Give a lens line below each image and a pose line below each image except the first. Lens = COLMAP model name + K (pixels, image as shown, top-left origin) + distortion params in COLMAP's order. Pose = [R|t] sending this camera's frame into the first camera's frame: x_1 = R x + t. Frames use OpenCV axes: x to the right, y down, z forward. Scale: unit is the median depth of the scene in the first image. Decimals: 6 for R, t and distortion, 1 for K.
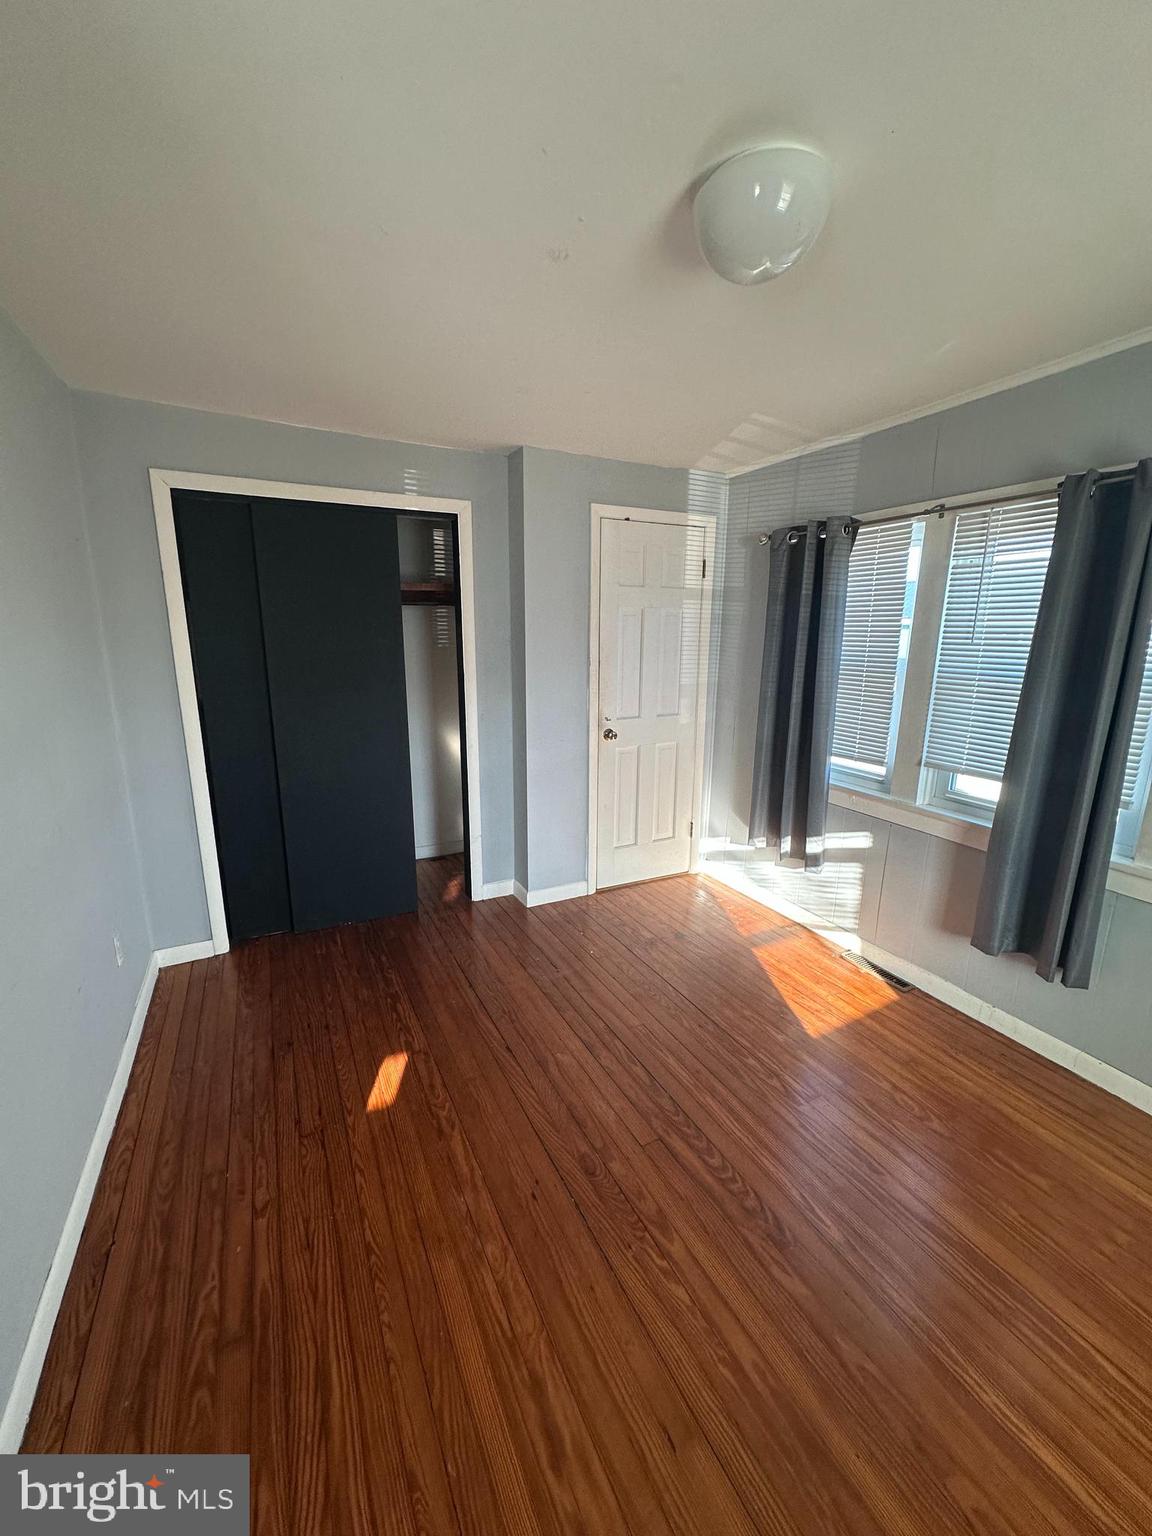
lens RADIAL K [[607.7, 0, 581.8], [0, 607.7, 766.3], [0, 0, 1]] dist [-0.002757, 0.000366]
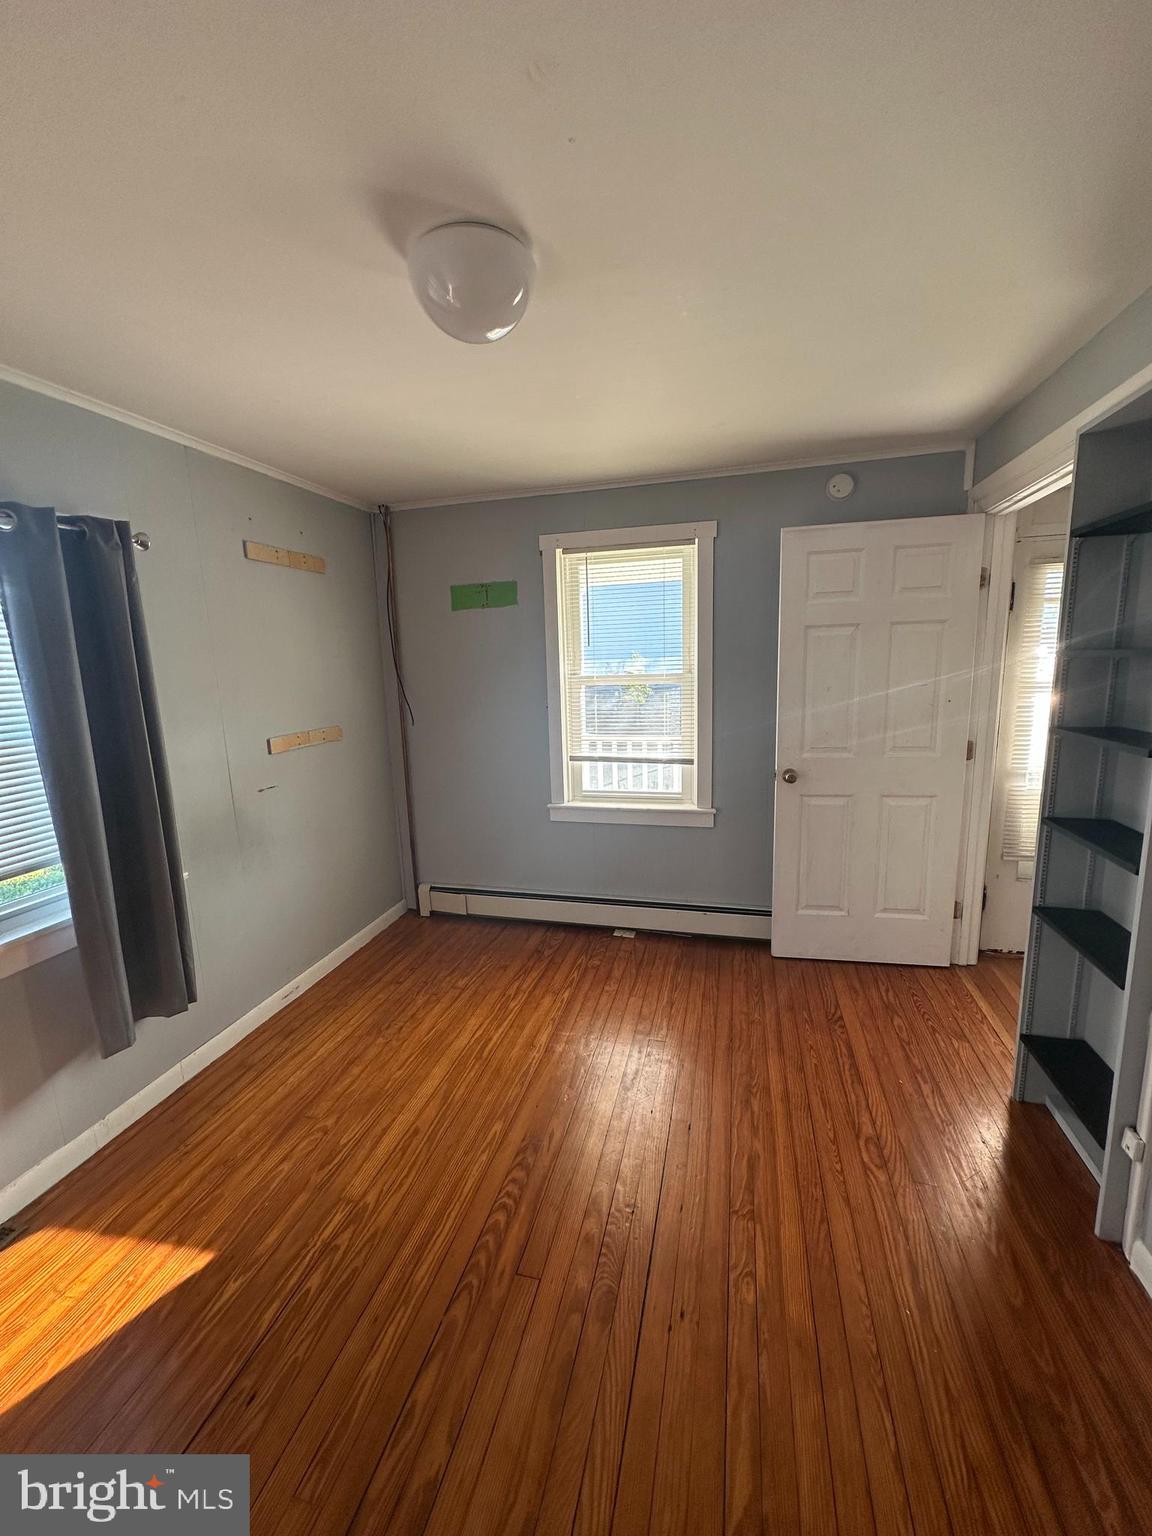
lens RADIAL K [[607.7, 0, 585.7], [0, 607.7, 765.9], [0, 0, 1]] dist [-0.002757, 0.000366]
pose [[-0.746361, -0.095184, 0.658700, -0.426887], [0.170435, 0.929382, 0.327416, -0.285635], [-0.643349, 0.356636, -0.677431, 1.272631]]
